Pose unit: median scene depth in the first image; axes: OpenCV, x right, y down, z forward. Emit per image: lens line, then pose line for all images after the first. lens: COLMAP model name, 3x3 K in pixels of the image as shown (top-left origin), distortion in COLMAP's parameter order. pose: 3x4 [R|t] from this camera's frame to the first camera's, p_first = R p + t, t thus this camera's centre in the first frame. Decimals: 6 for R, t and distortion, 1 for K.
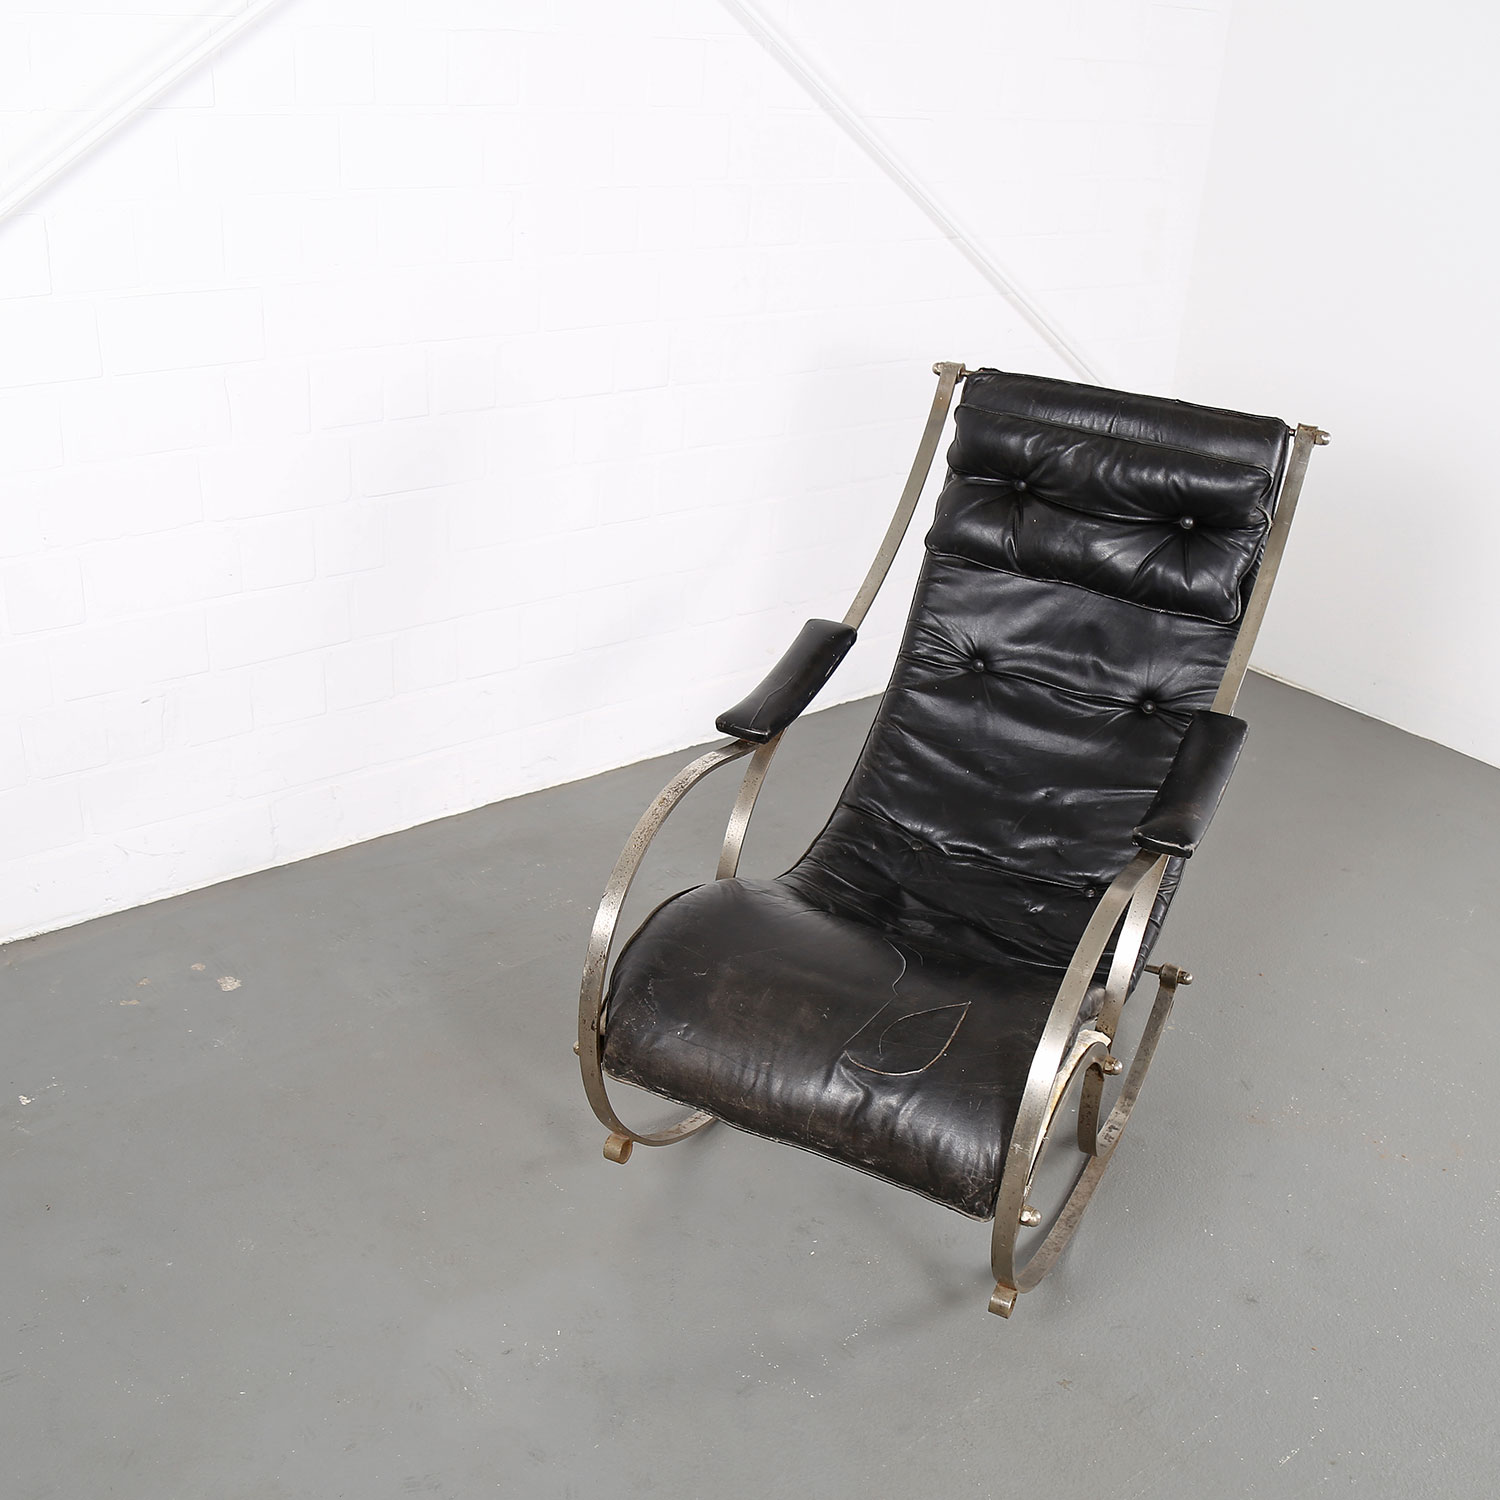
lens RADIAL K [[1552.8, 0, 809.9], [0, 1552.8, 778.6], [0, 0, 1]] dist [-0.124324, 0.021923]
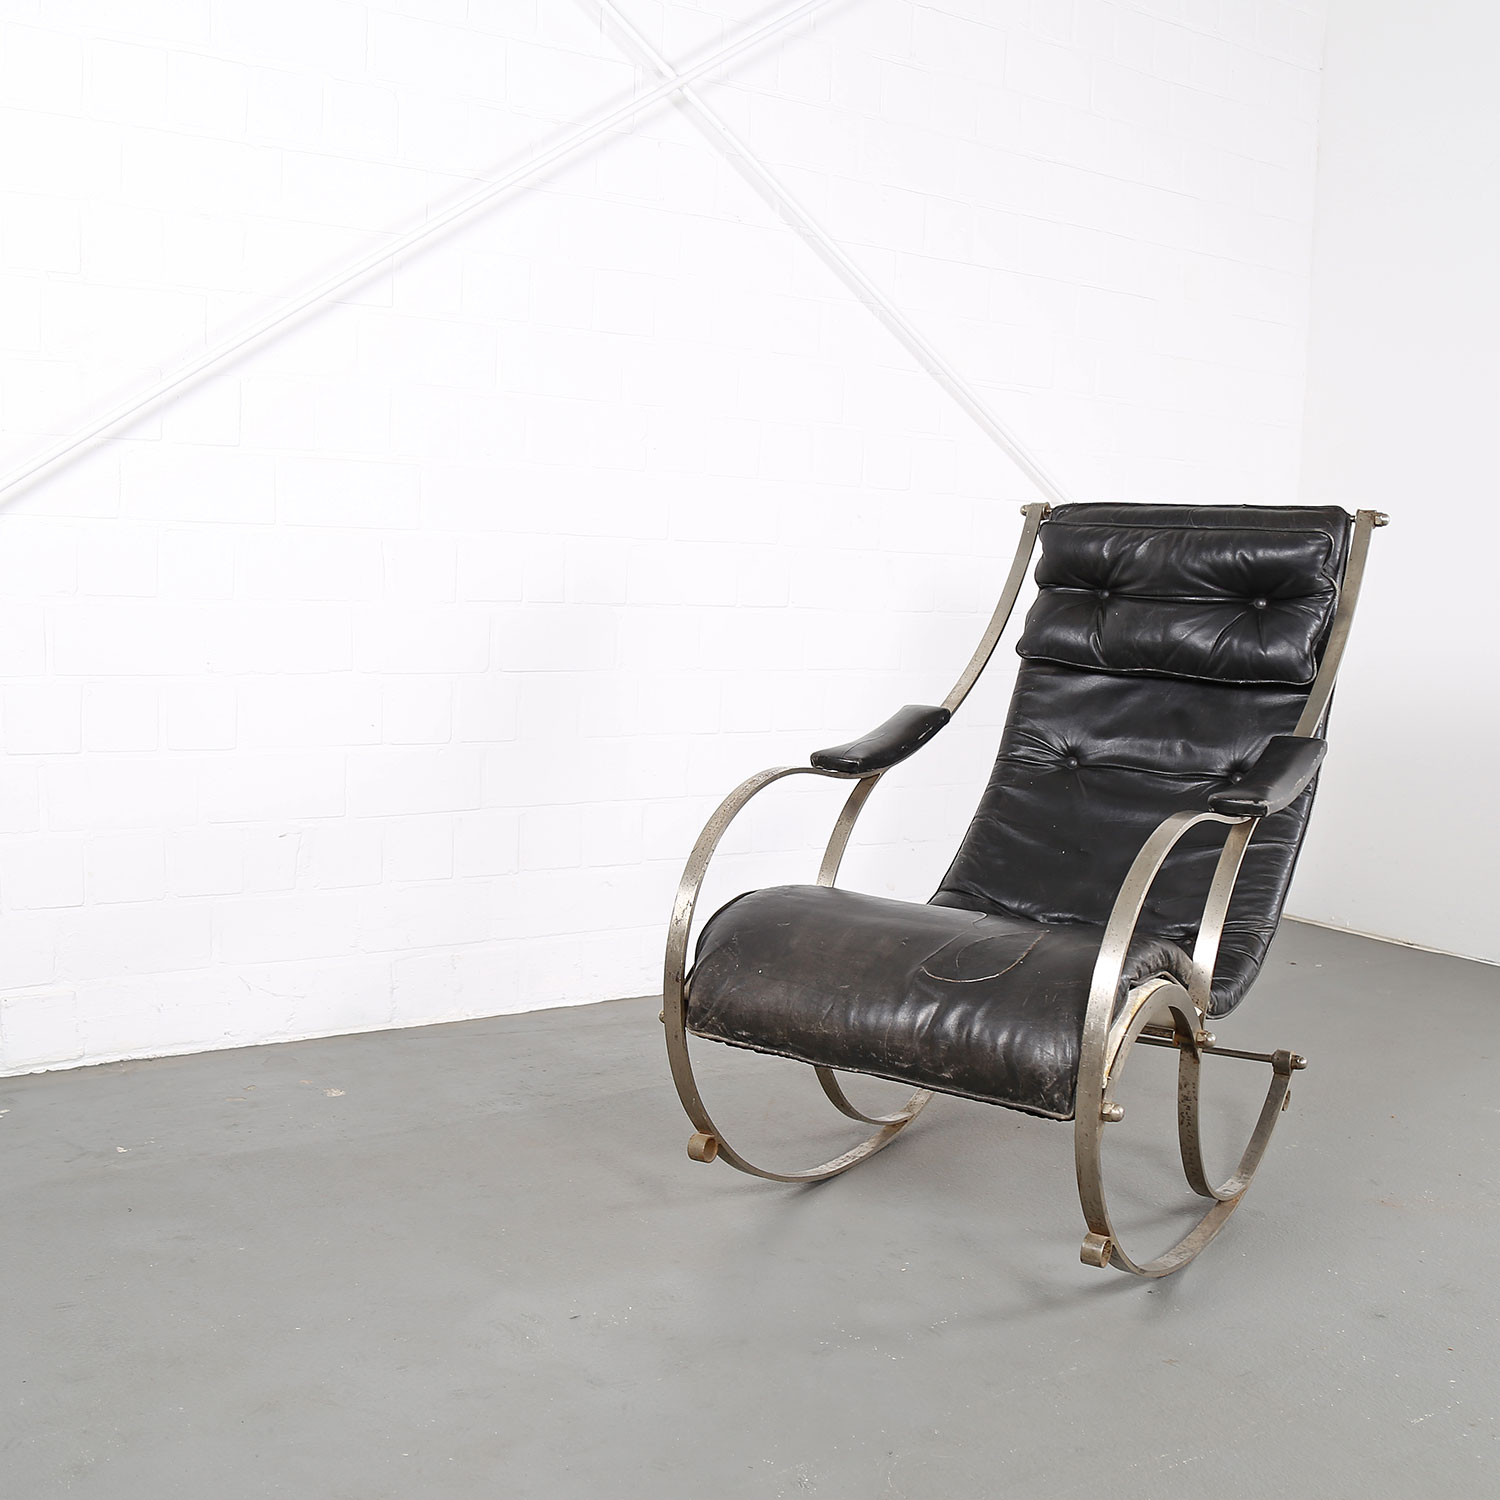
lens RADIAL K [[1589.7, 0, 822.6], [0, 1589.7, 784.7], [0, 0, 1]] dist [-0.130023, 0.041032]
pose [[0.995835, -0.021120, -0.088689, 0.039563], [-0.007035, 0.952095, -0.305722, 0.287228], [0.090897, 0.305073, 0.947981, -0.012897]]
